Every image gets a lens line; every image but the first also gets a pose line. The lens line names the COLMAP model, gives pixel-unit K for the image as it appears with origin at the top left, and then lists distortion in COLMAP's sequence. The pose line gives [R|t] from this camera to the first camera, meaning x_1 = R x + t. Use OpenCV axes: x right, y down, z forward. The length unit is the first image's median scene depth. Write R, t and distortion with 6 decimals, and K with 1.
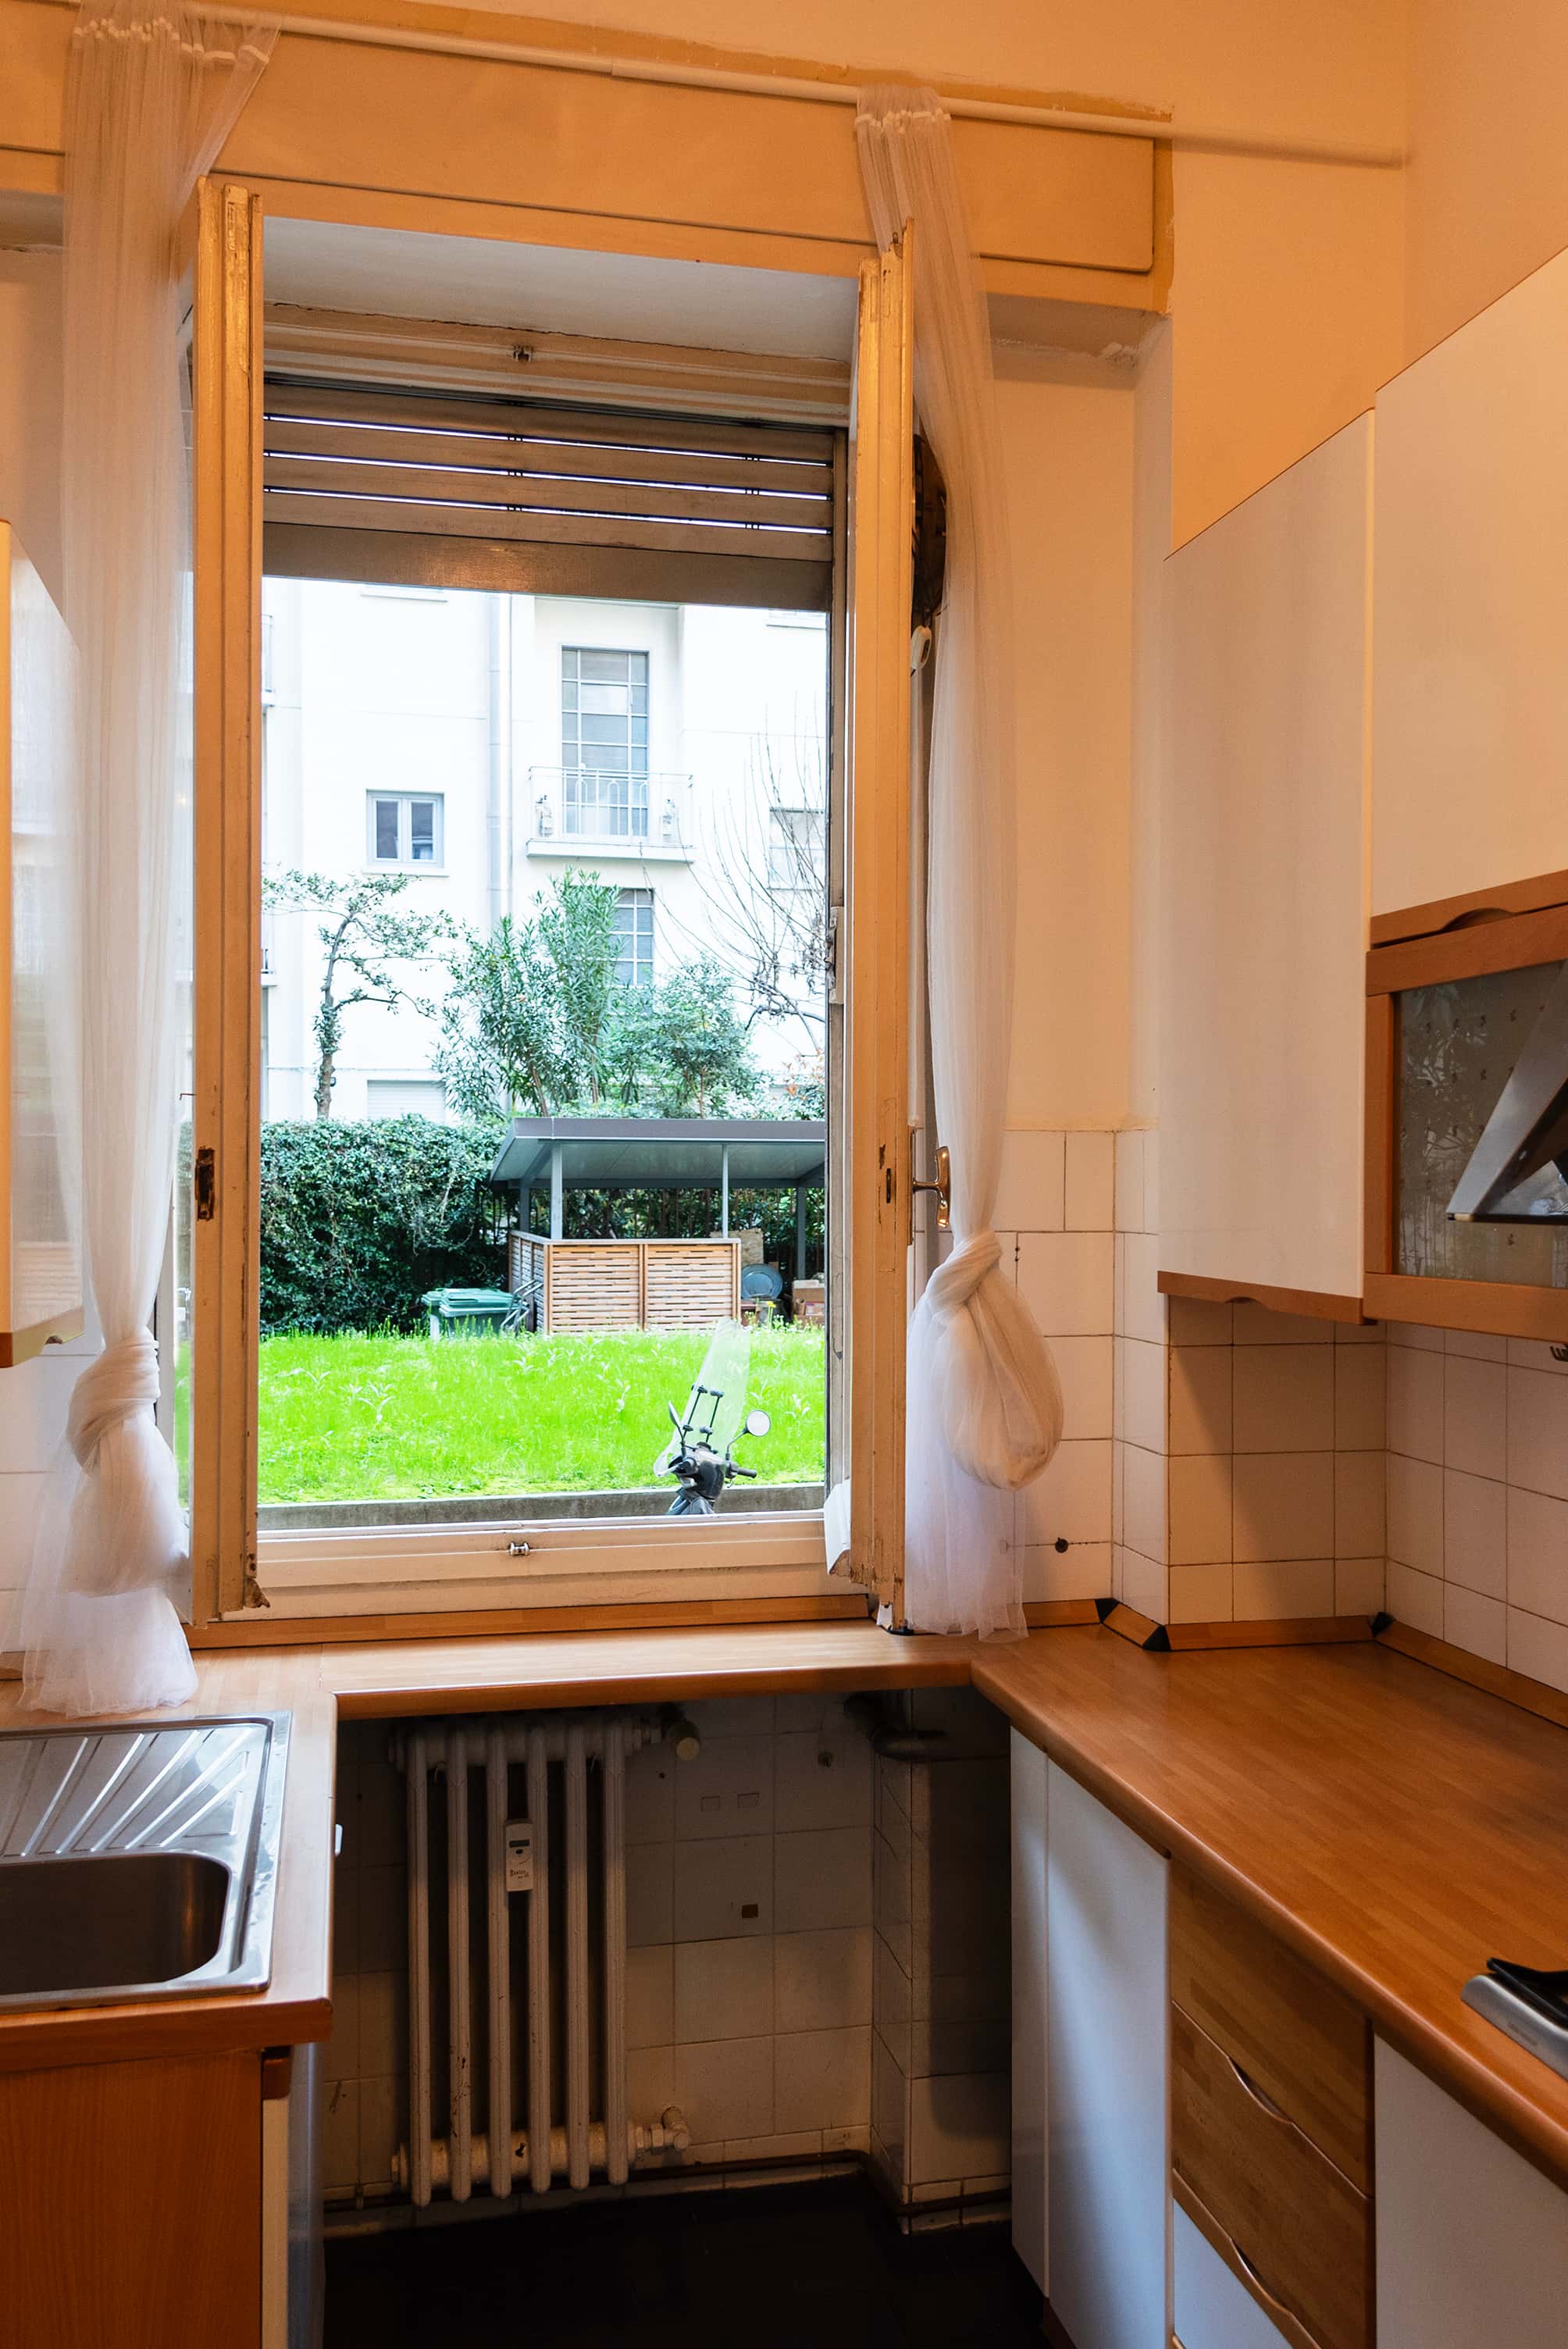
lens RADIAL K [[2134.9, 0, 852.0], [0, 2134.9, 1205.9], [0, 0, 1]] dist [0.016530, 0.000000]
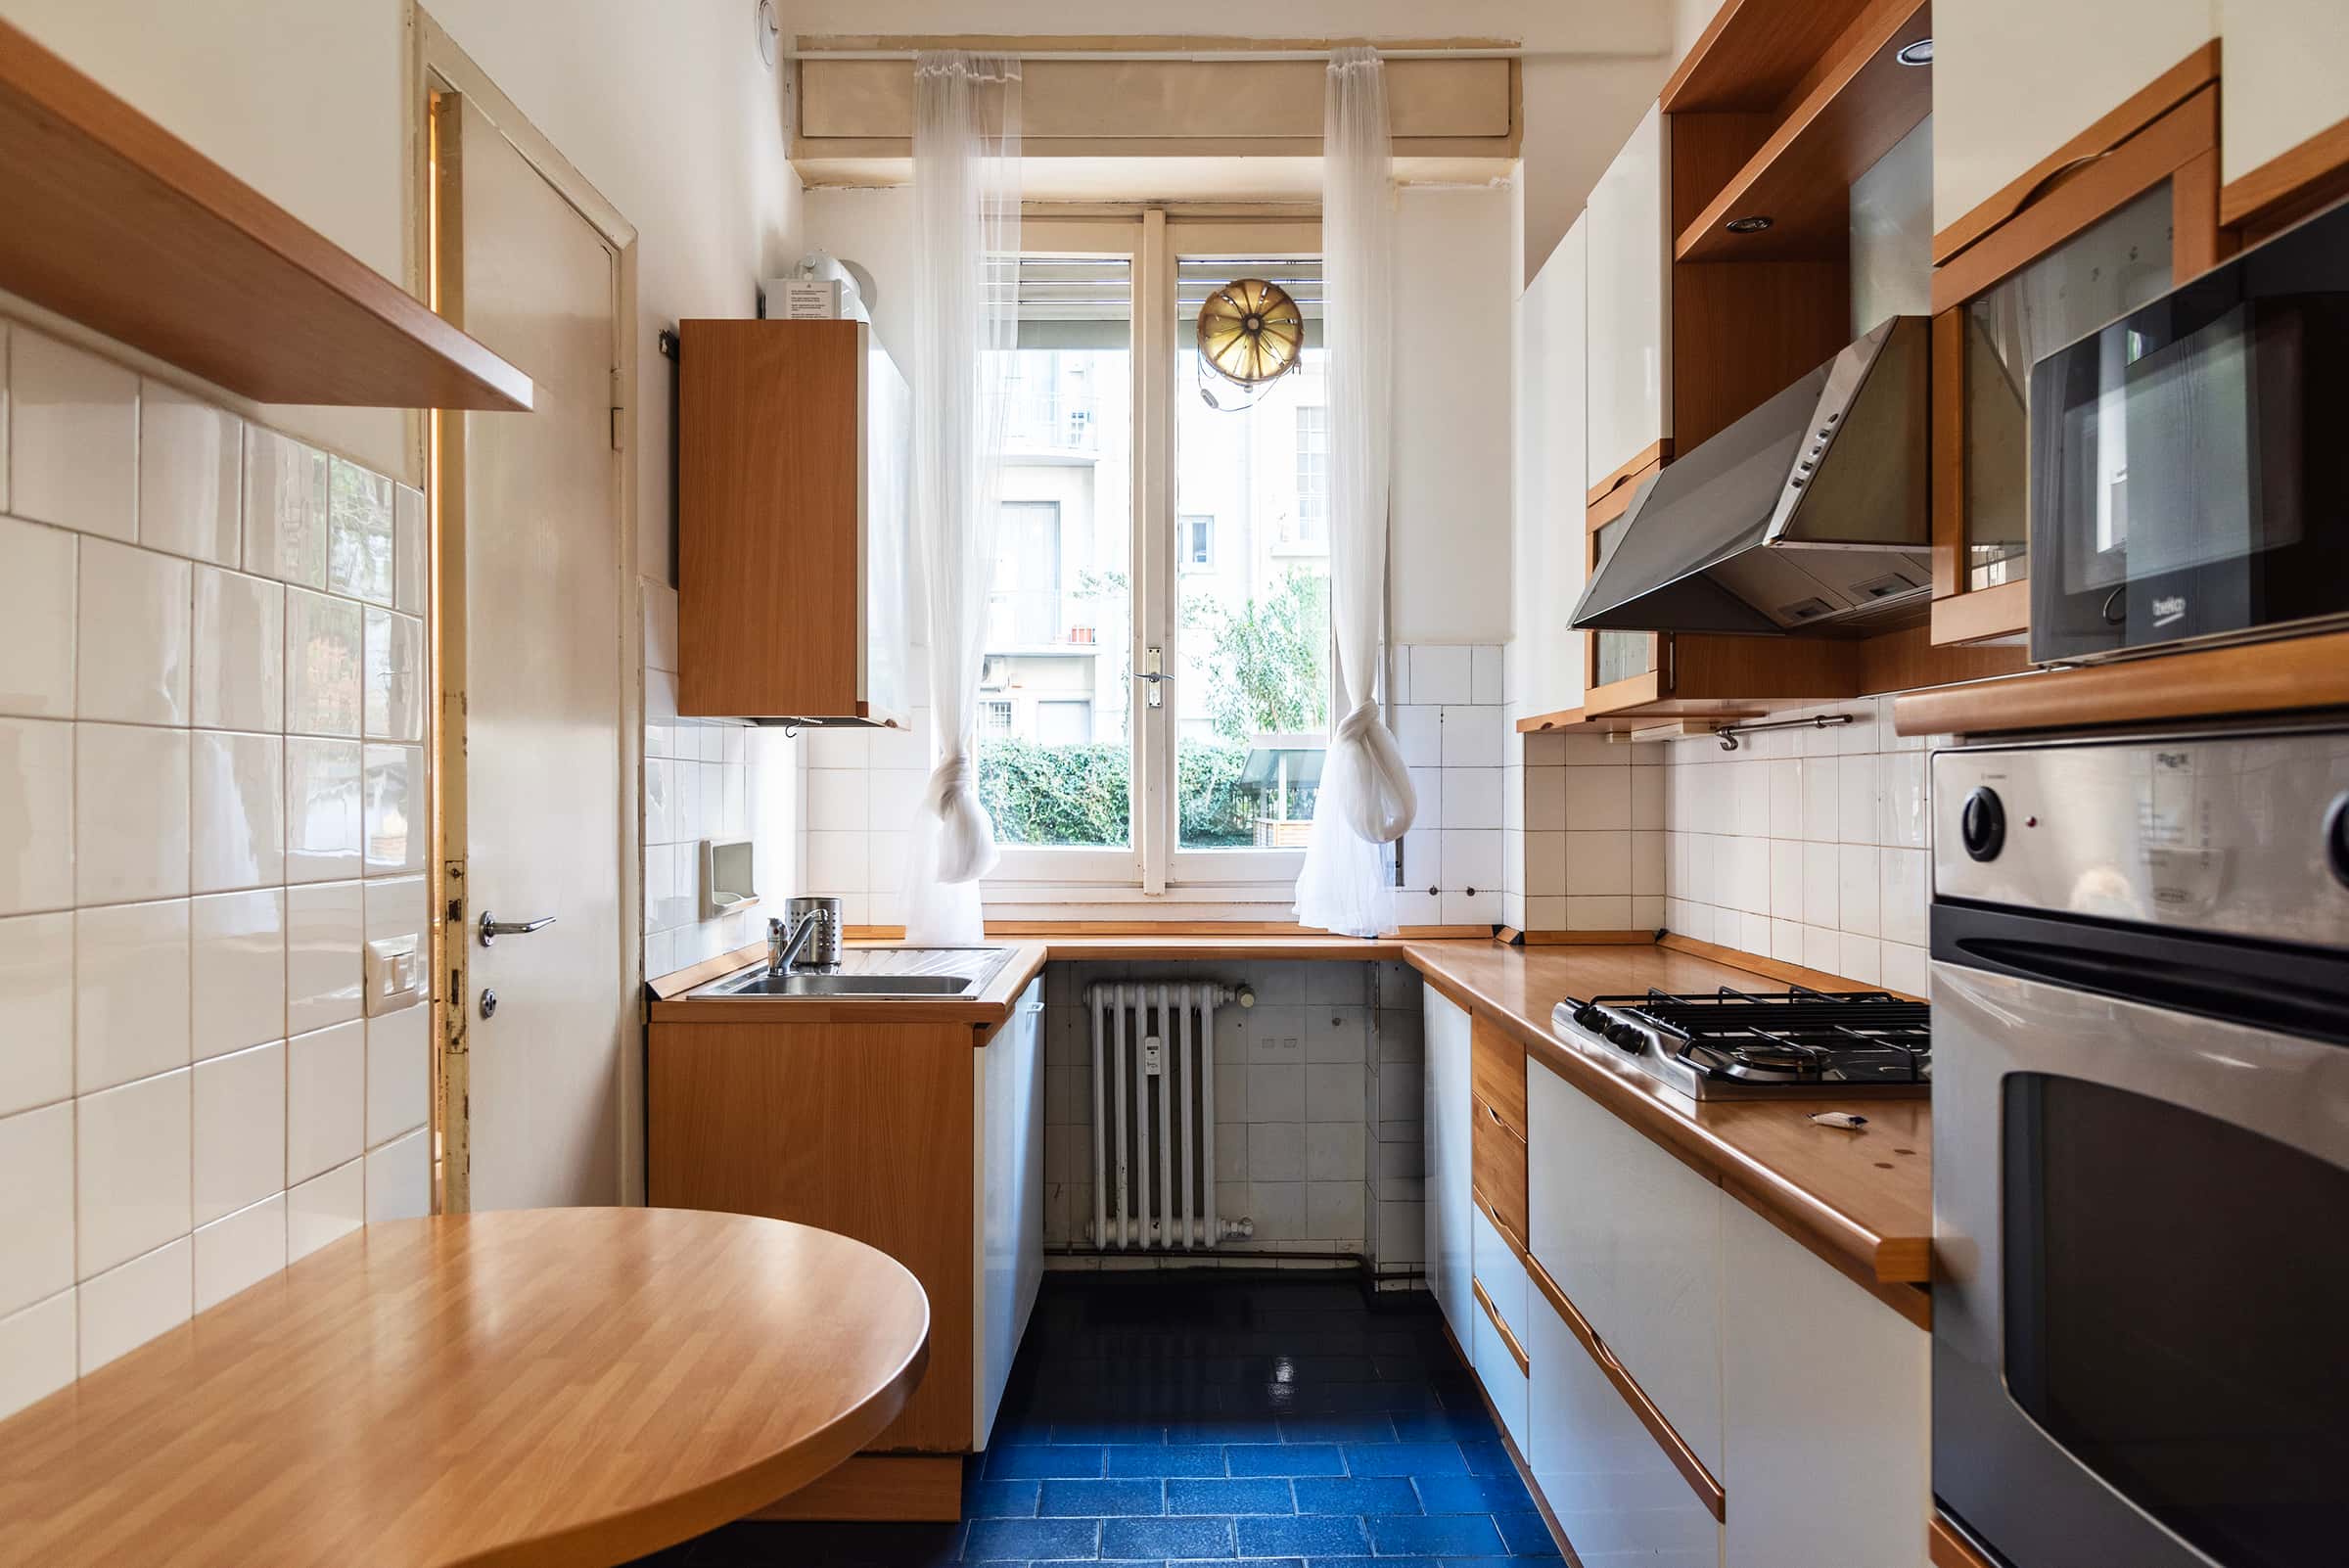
lens RADIAL K [[1595.3, 0, 1158.9], [0, 1595.3, 803.3], [0, 0, 1]] dist [-0.001906, -0.000822]
pose [[0.972354, -0.005653, -0.233443, 0.155454], [0.002007, 0.999872, -0.015851, 0.111107], [0.233503, 0.014944, 0.972241, -0.280716]]
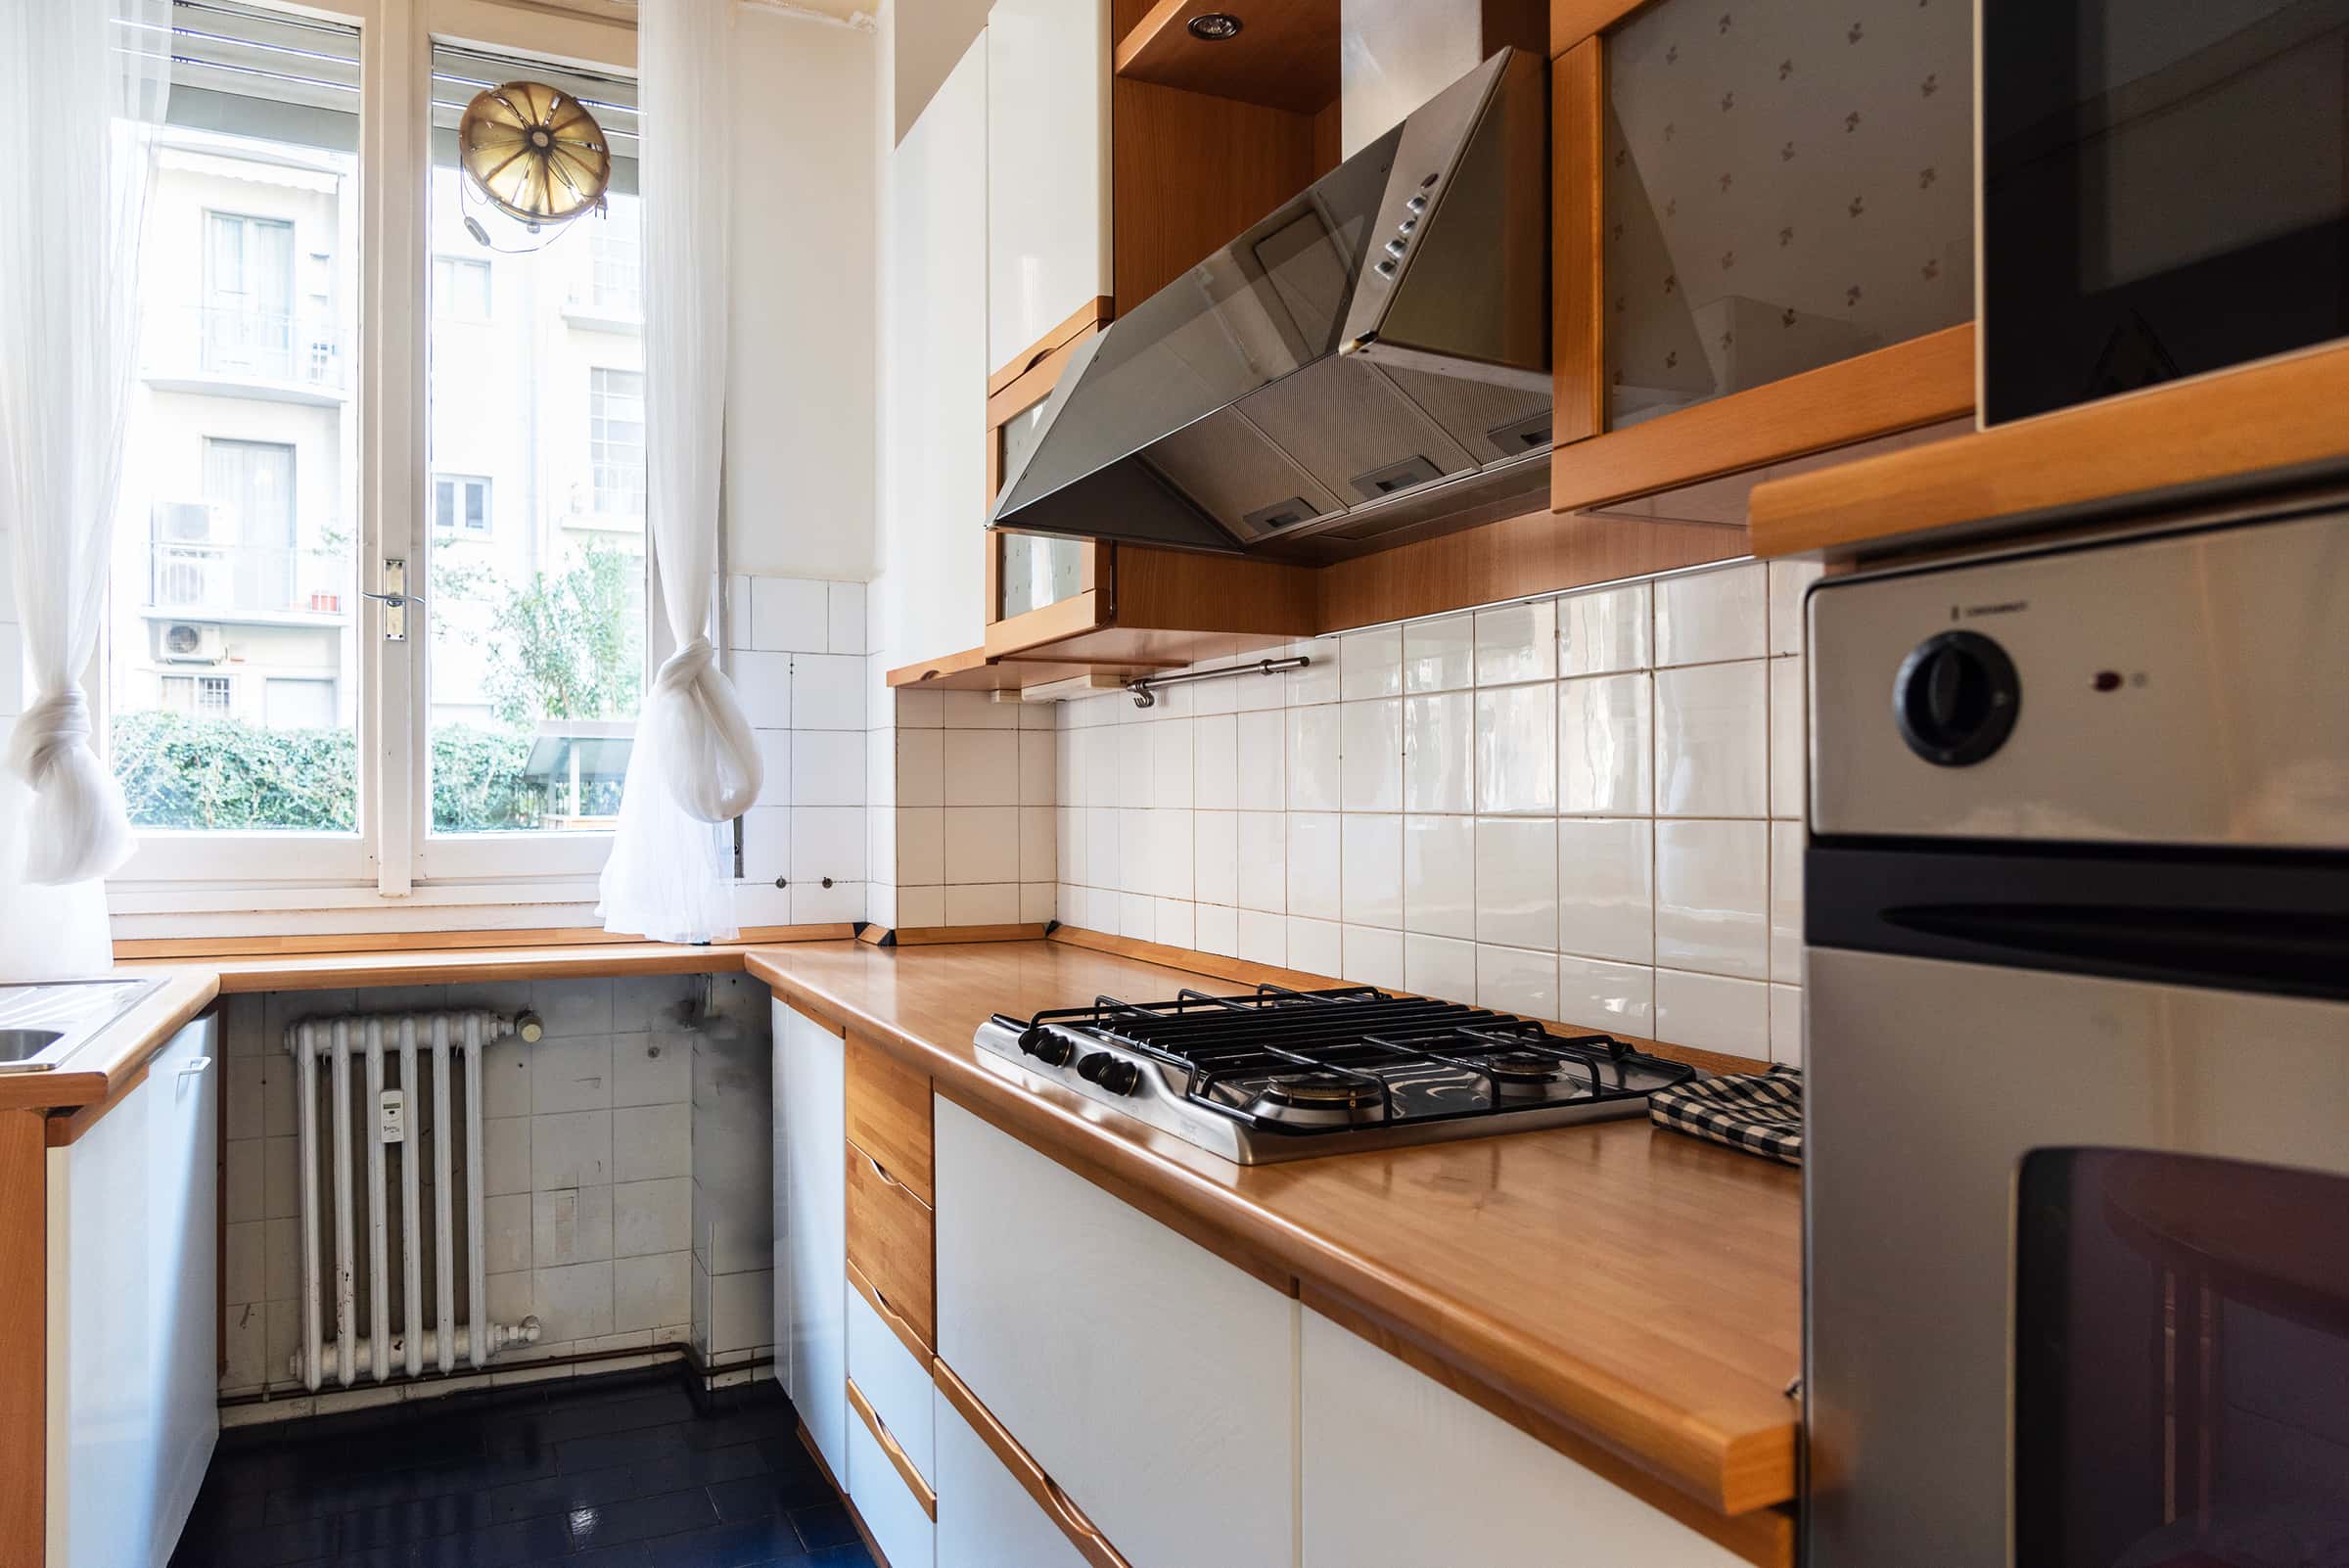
lens RADIAL K [[1595.3, 0, 1189.9], [0, 1595.3, 808.4], [0, 0, 1]] dist [-0.001906, -0.000822]
pose [[0.977921, -0.005448, 0.208903, 0.114149], [0.007868, 0.999911, -0.010756, 0.126468], [-0.208825, 0.012162, 0.977877, -0.049996]]
